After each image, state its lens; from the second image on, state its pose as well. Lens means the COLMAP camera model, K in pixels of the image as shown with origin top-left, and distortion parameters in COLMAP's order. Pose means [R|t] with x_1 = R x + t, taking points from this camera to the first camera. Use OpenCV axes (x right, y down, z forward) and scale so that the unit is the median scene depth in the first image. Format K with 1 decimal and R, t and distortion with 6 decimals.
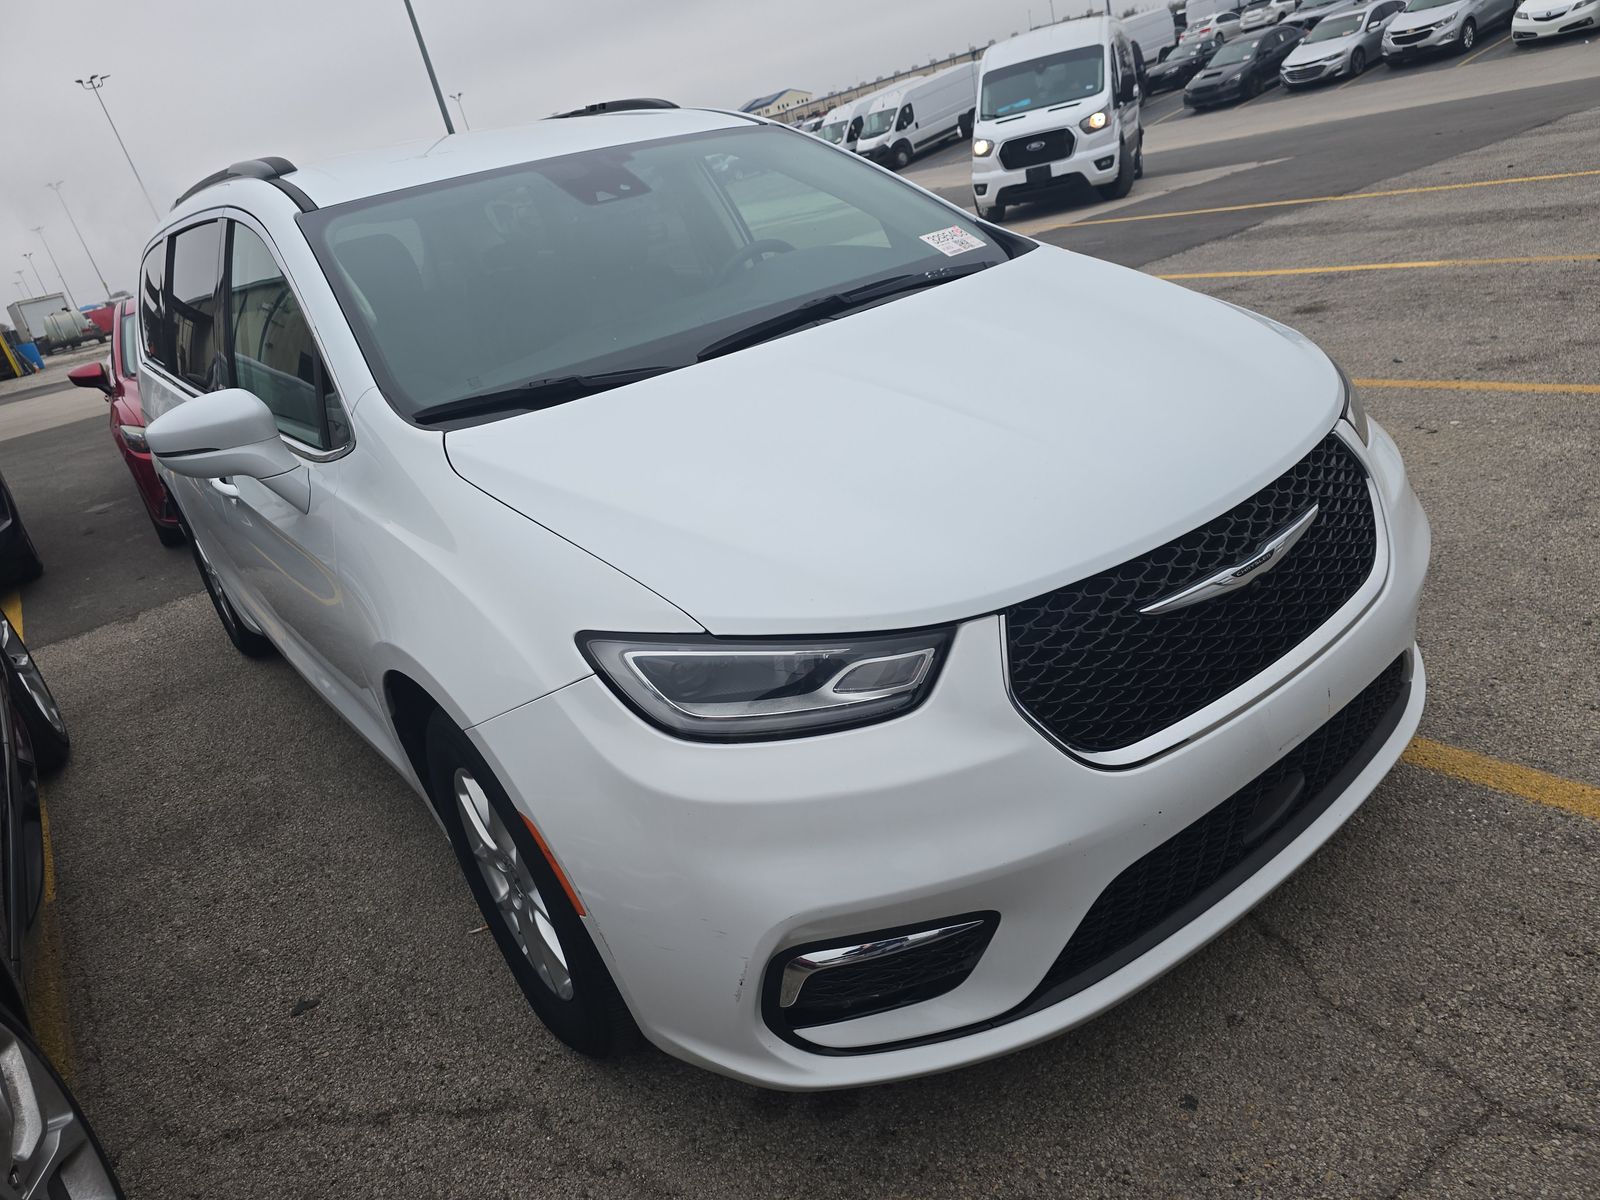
lens RADIAL K [[1080.4, 0, 800.4], [0, 1080.4, 606.9], [0, 0, 1]] dist [0.055982, -0.046965]
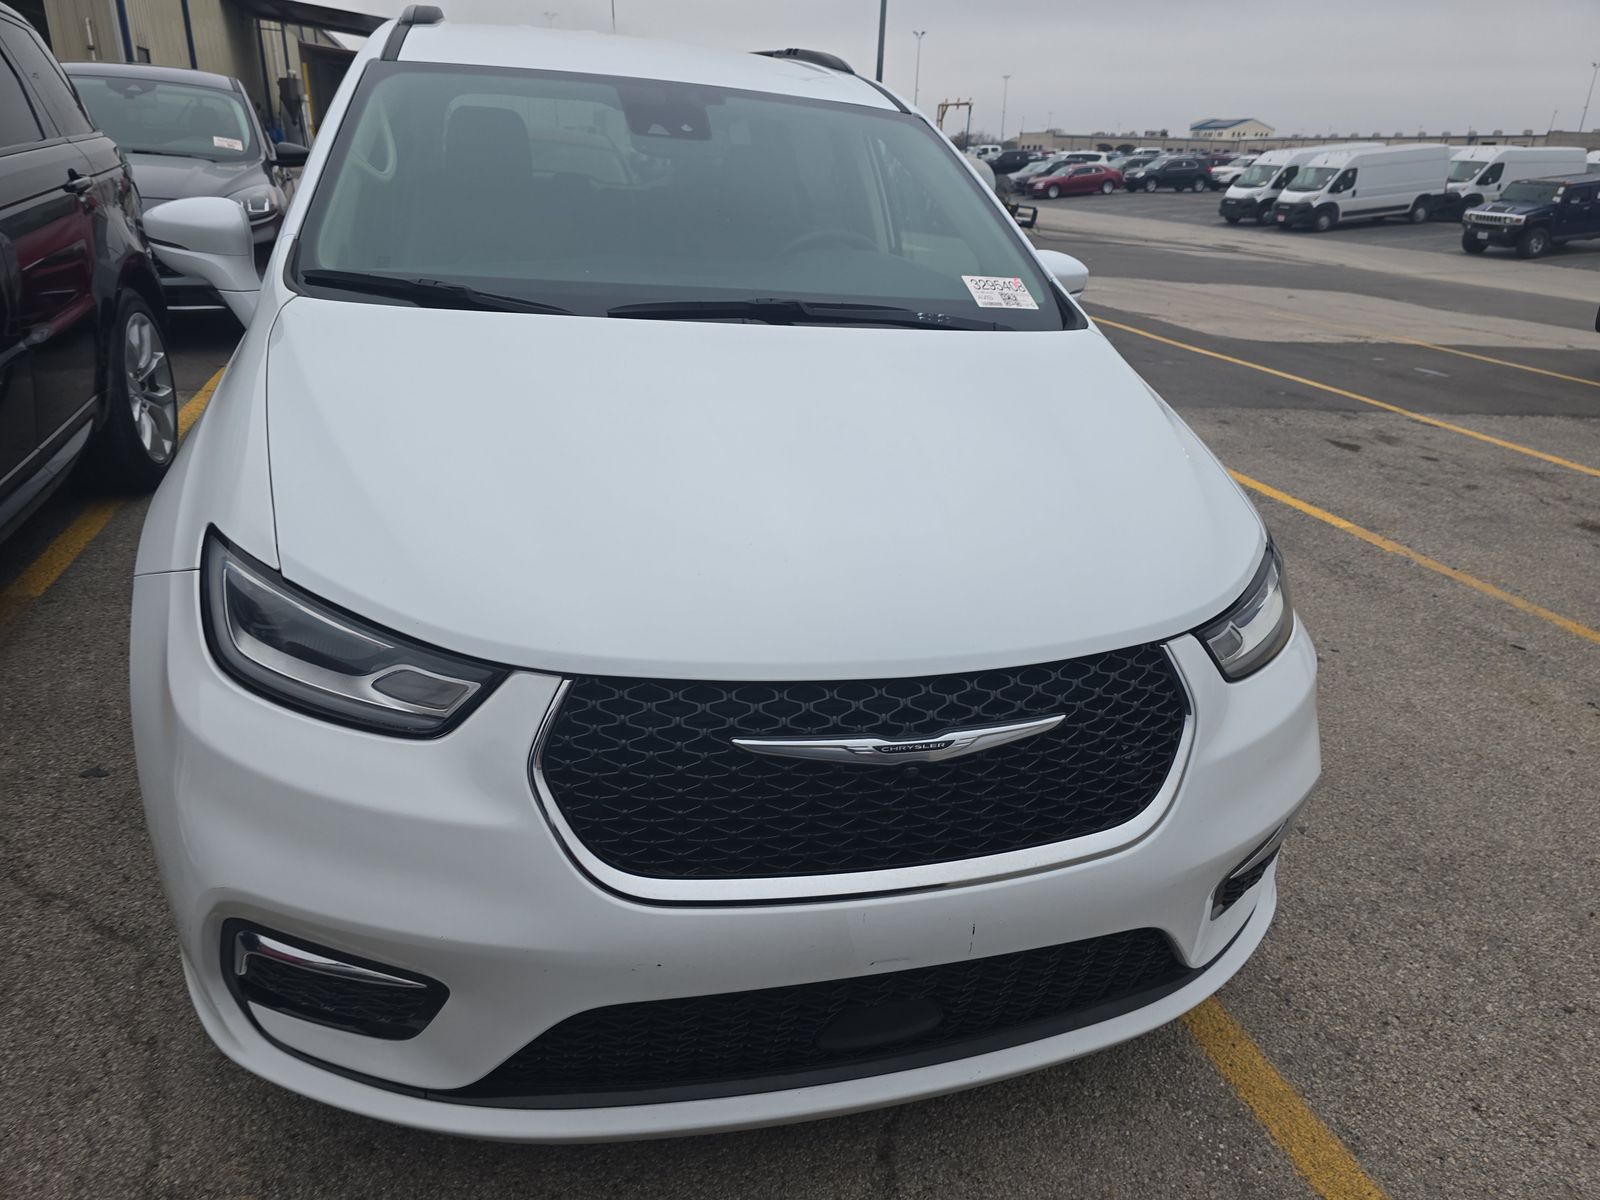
lens RADIAL K [[1080.4, 0, 800.4], [0, 1080.4, 606.9], [0, 0, 1]] dist [0.055982, -0.046965]
pose [[0.897094, 0.381955, -0.222111, 0.333783], [-0.376747, 0.923882, 0.067103, -0.111996], [0.230835, 0.023482, 0.972710, 0.119705]]
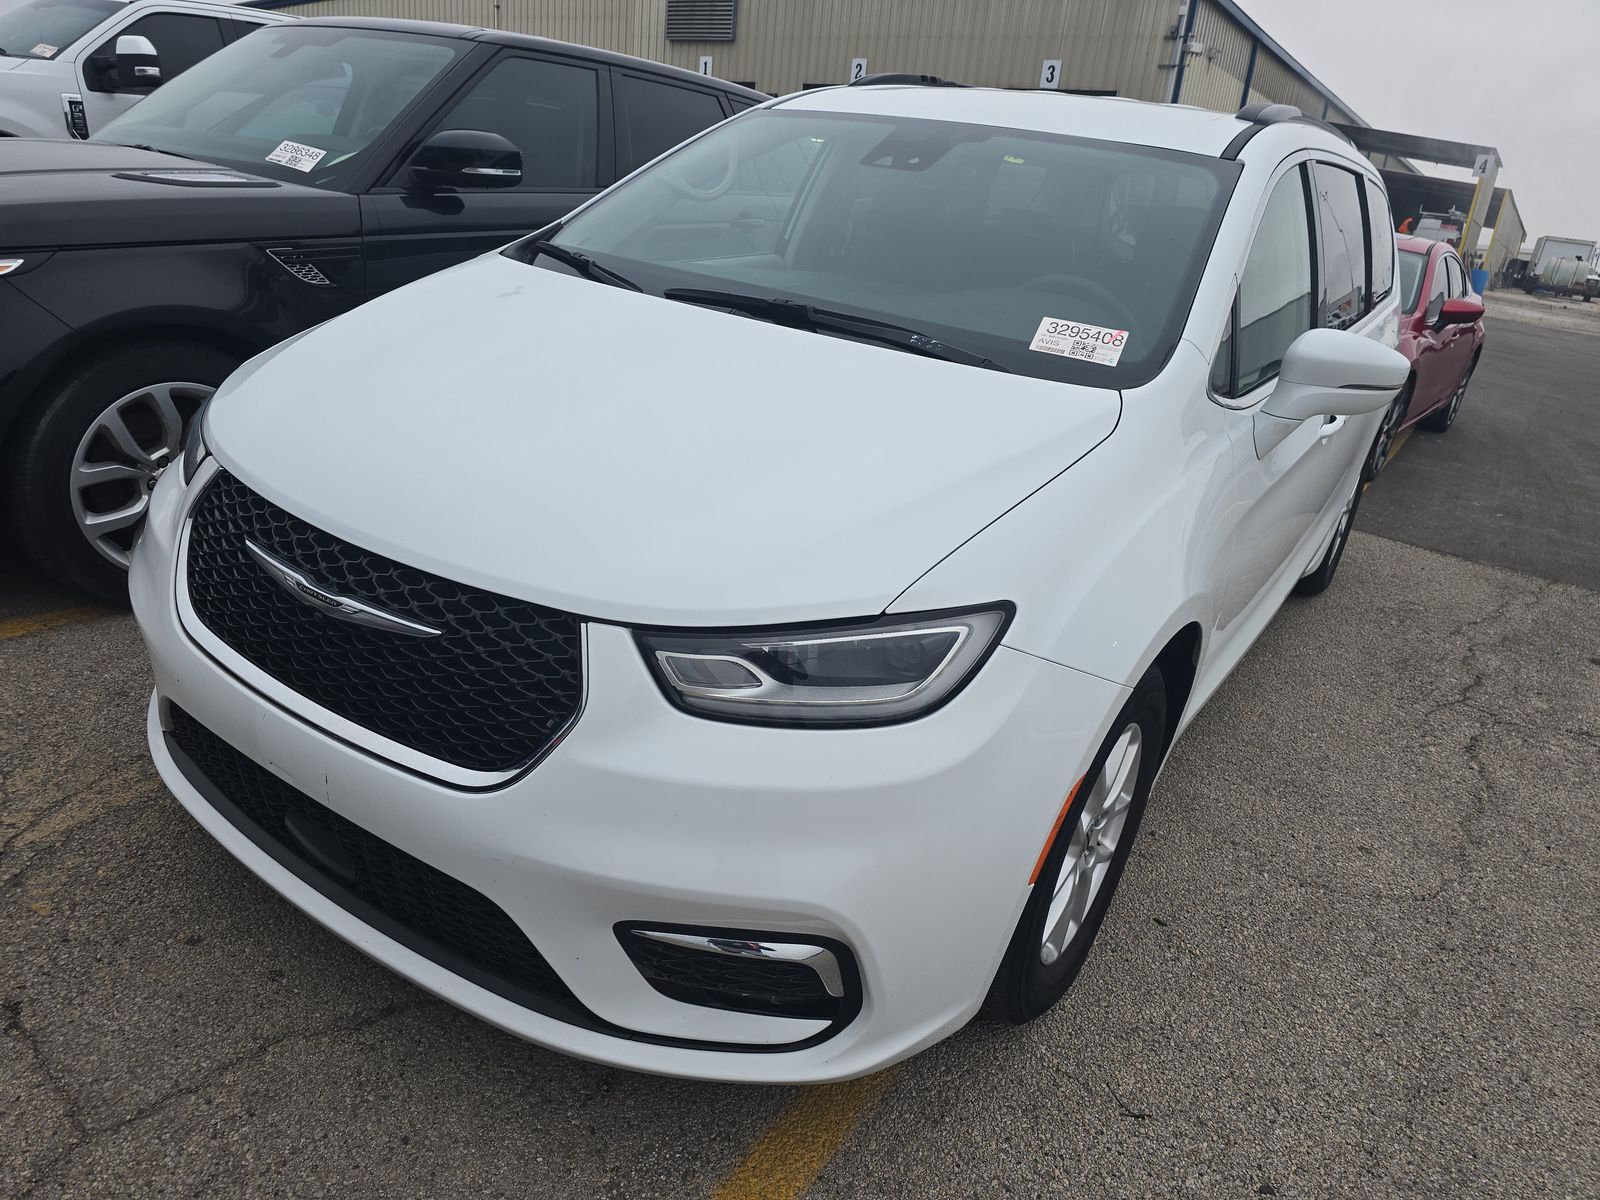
lens RADIAL K [[1080.4, 0, 800.4], [0, 1080.4, 606.9], [0, 0, 1]] dist [0.055982, -0.046965]
pose [[0.283292, 0.568089, -0.772671, 0.900866], [-0.529110, 0.764545, 0.368121, -0.429143], [0.799867, 0.304542, 0.517171, 0.585588]]
